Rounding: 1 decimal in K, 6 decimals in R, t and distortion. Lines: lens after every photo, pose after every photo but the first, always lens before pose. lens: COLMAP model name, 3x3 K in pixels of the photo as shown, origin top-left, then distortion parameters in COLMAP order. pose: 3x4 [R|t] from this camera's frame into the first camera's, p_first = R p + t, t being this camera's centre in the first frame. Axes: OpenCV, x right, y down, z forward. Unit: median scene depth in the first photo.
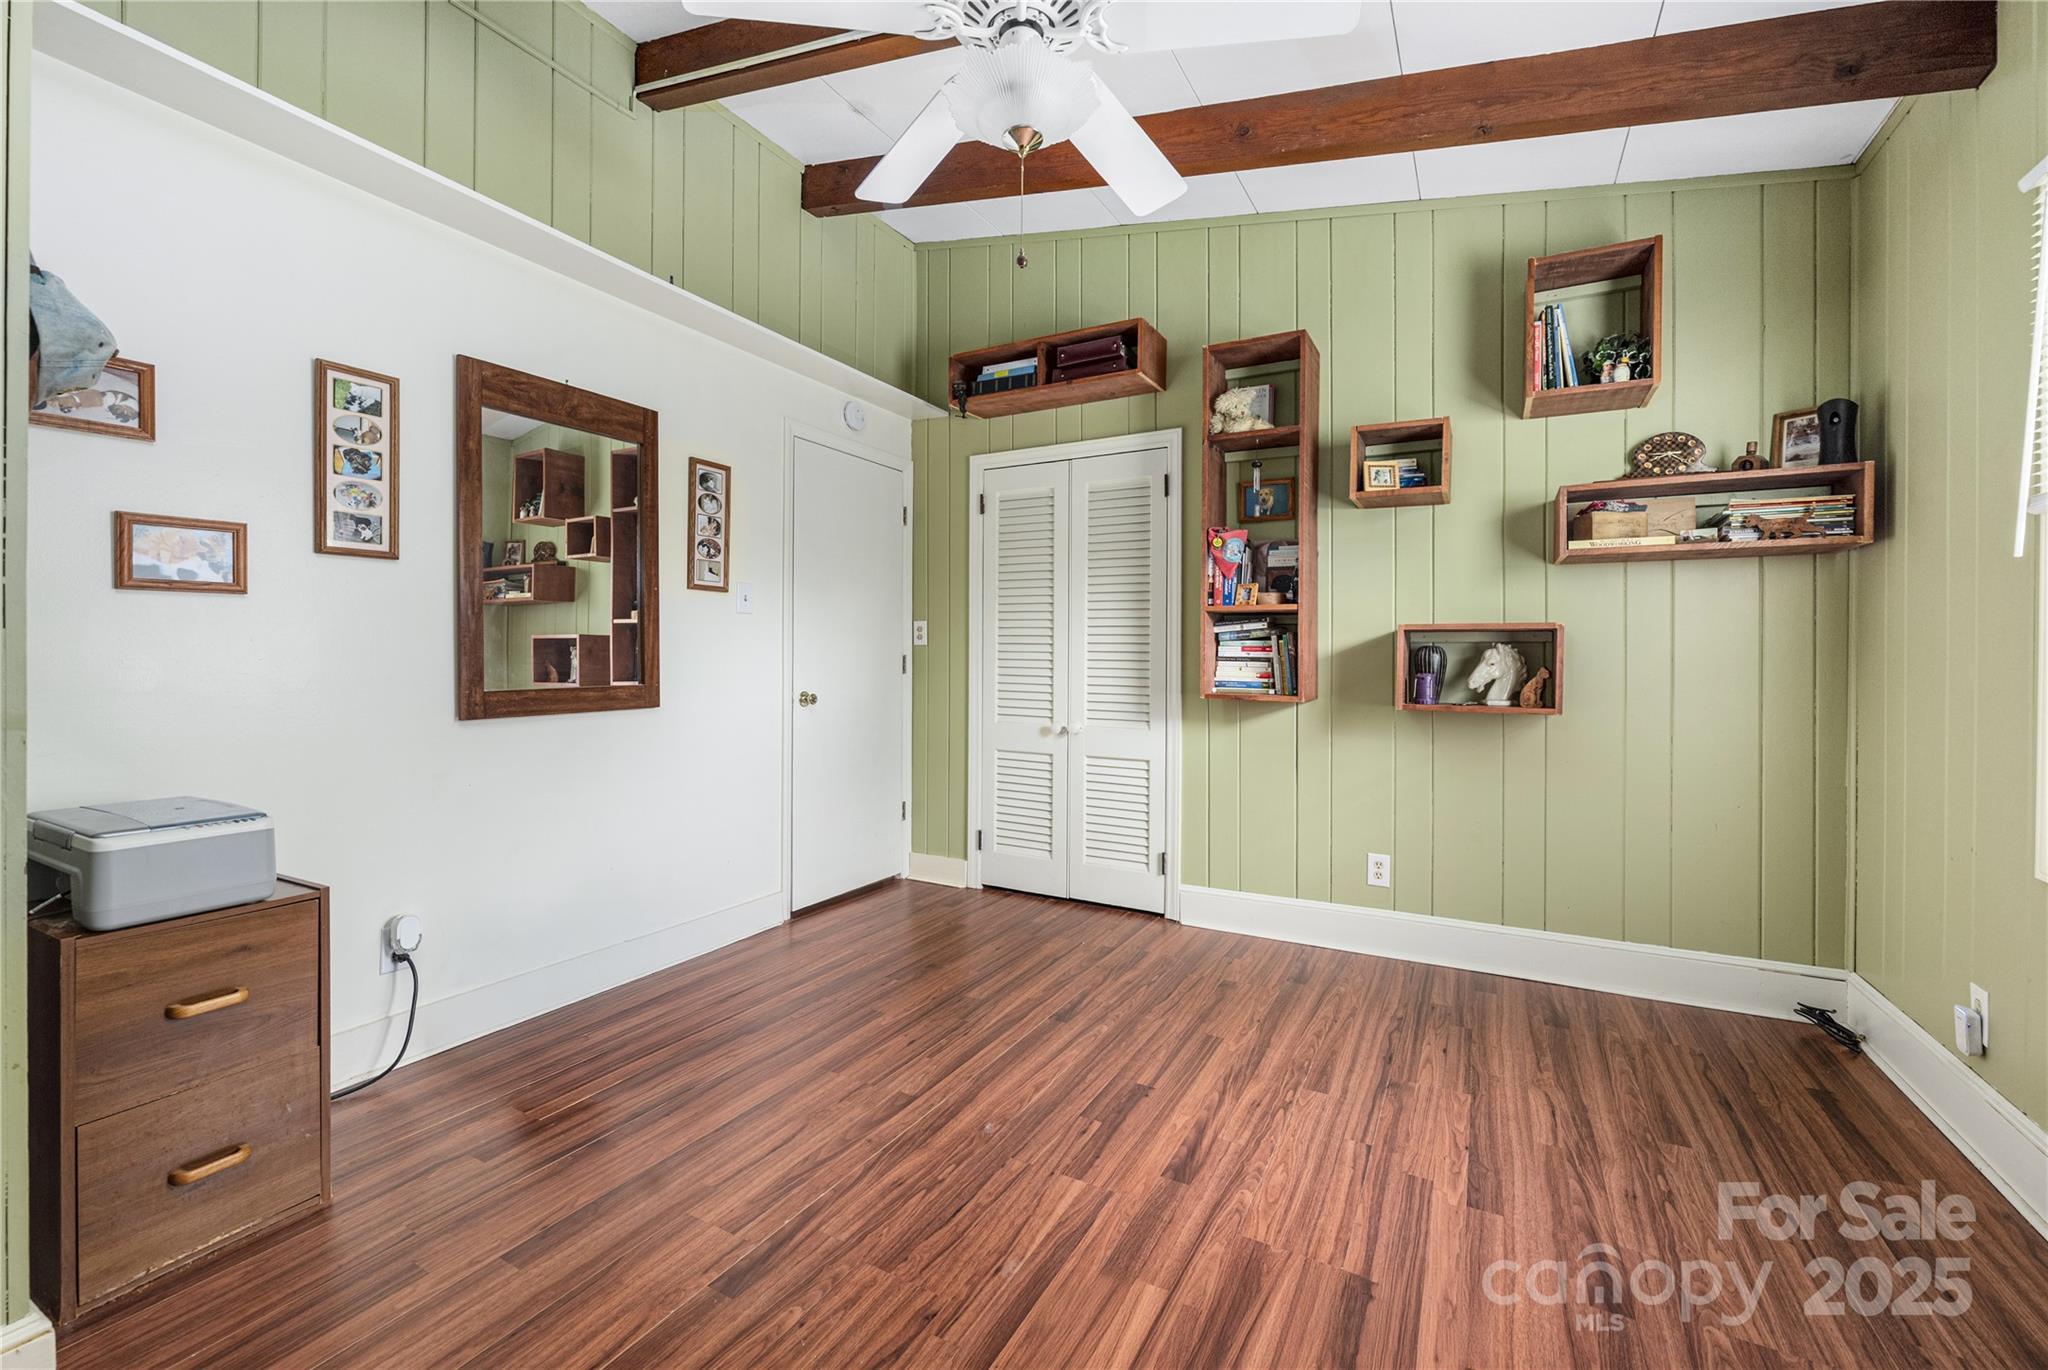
lens RADIAL K [[827.5, 0, 1033.3], [0, 827.5, 658.2], [0, 0, 1]] dist [-0.001169, -0.001246]
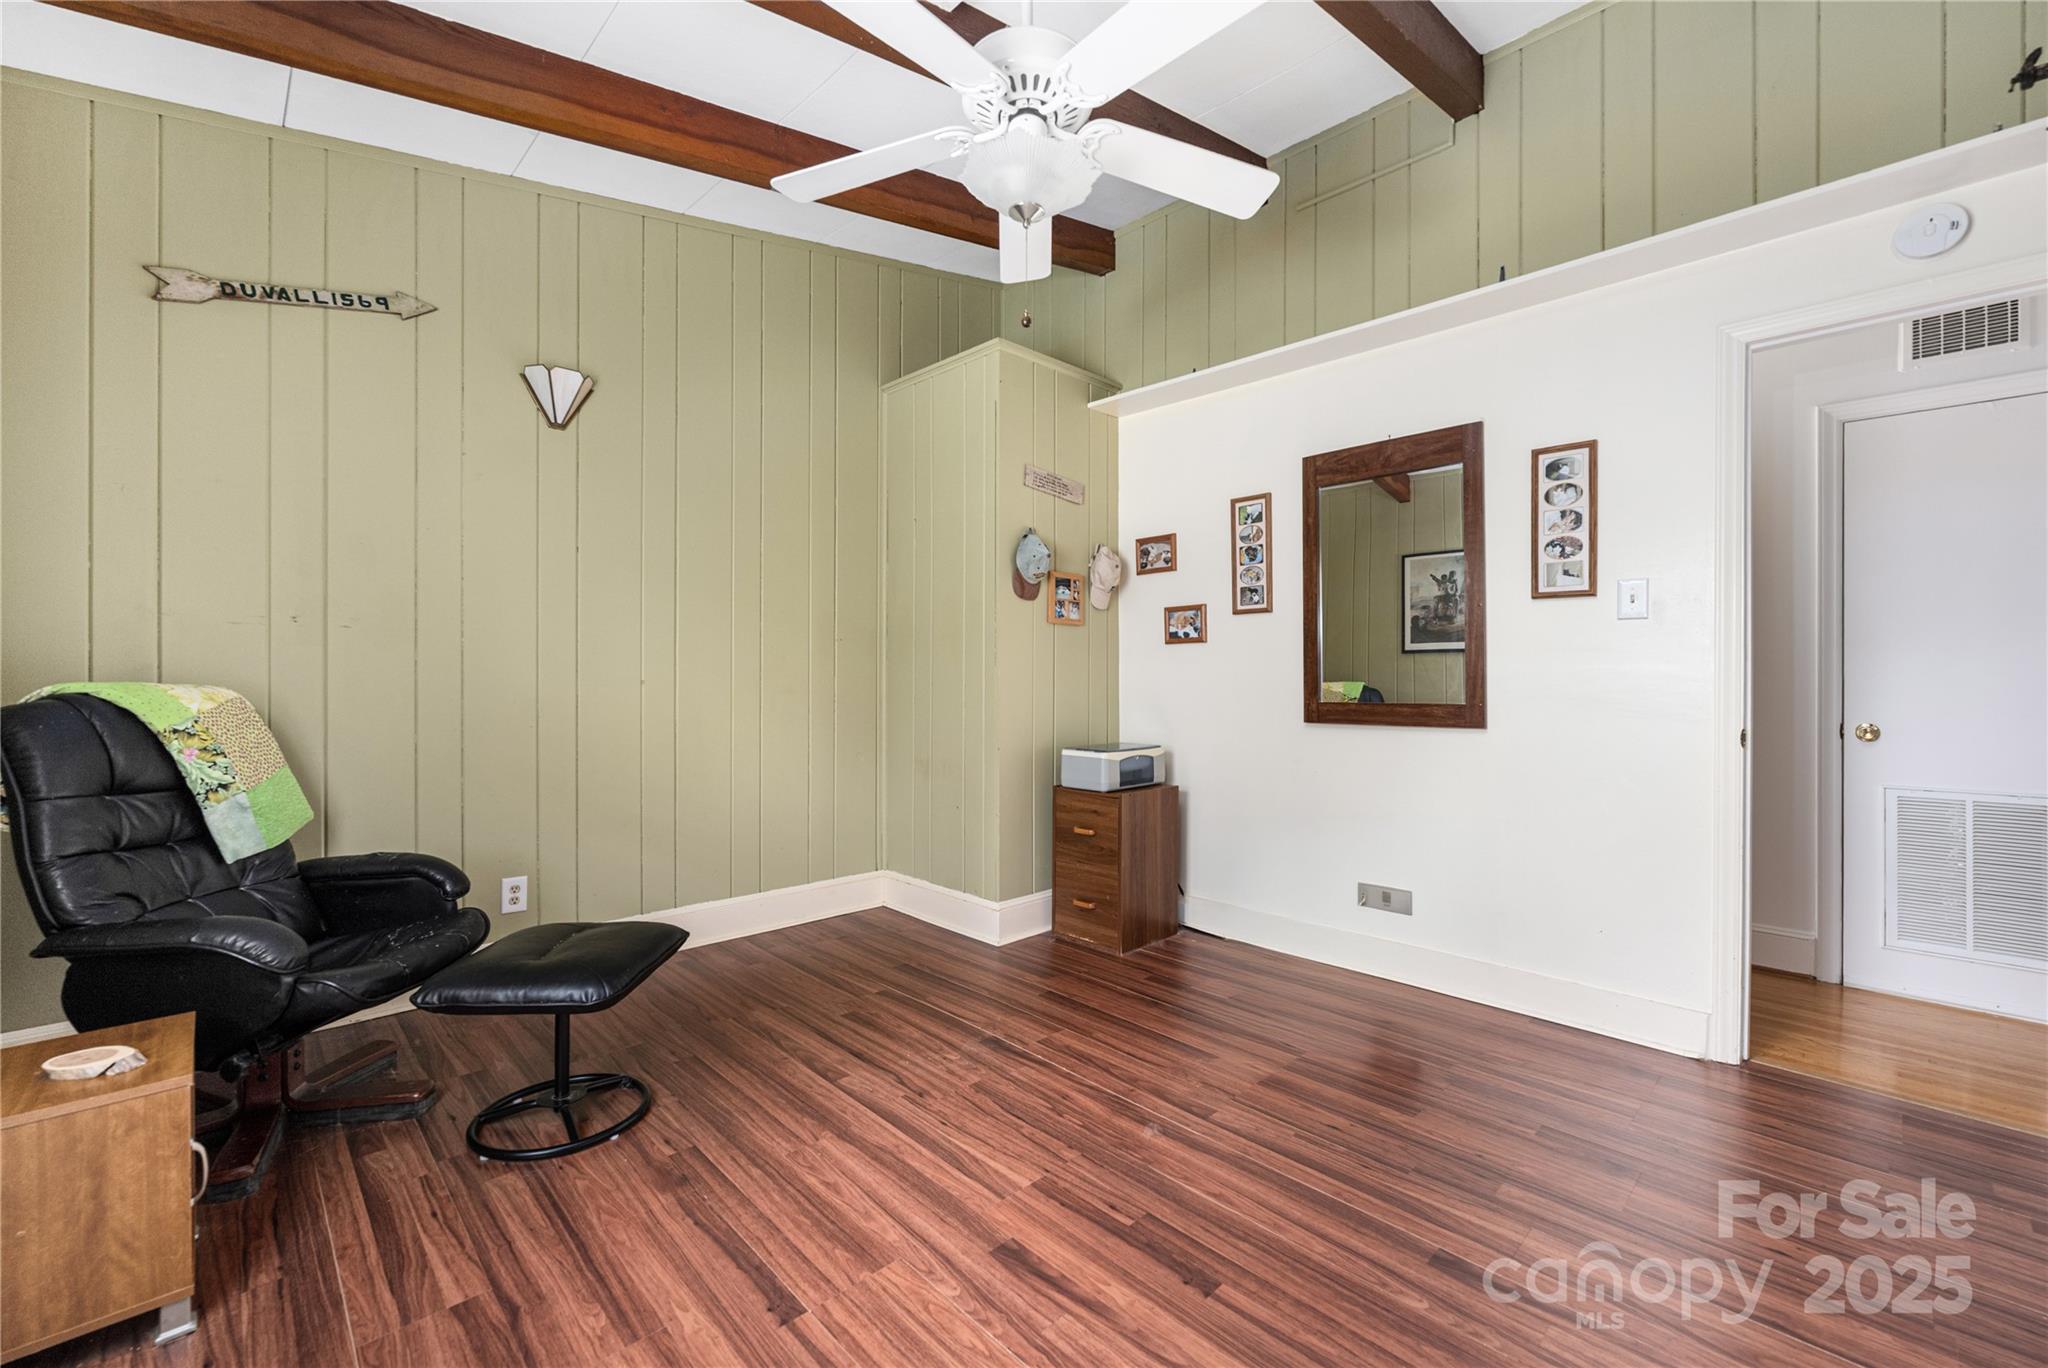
lens RADIAL K [[827.5, 0, 1023.5], [0, 827.5, 680.7], [0, 0, 1]] dist [-0.001169, -0.001246]
pose [[-0.286241, -0.001992, -0.958155, 0.846760], [-0.004405, 0.999990, -0.000763, 0.009867], [0.958147, 0.004003, -0.286247, 1.048093]]
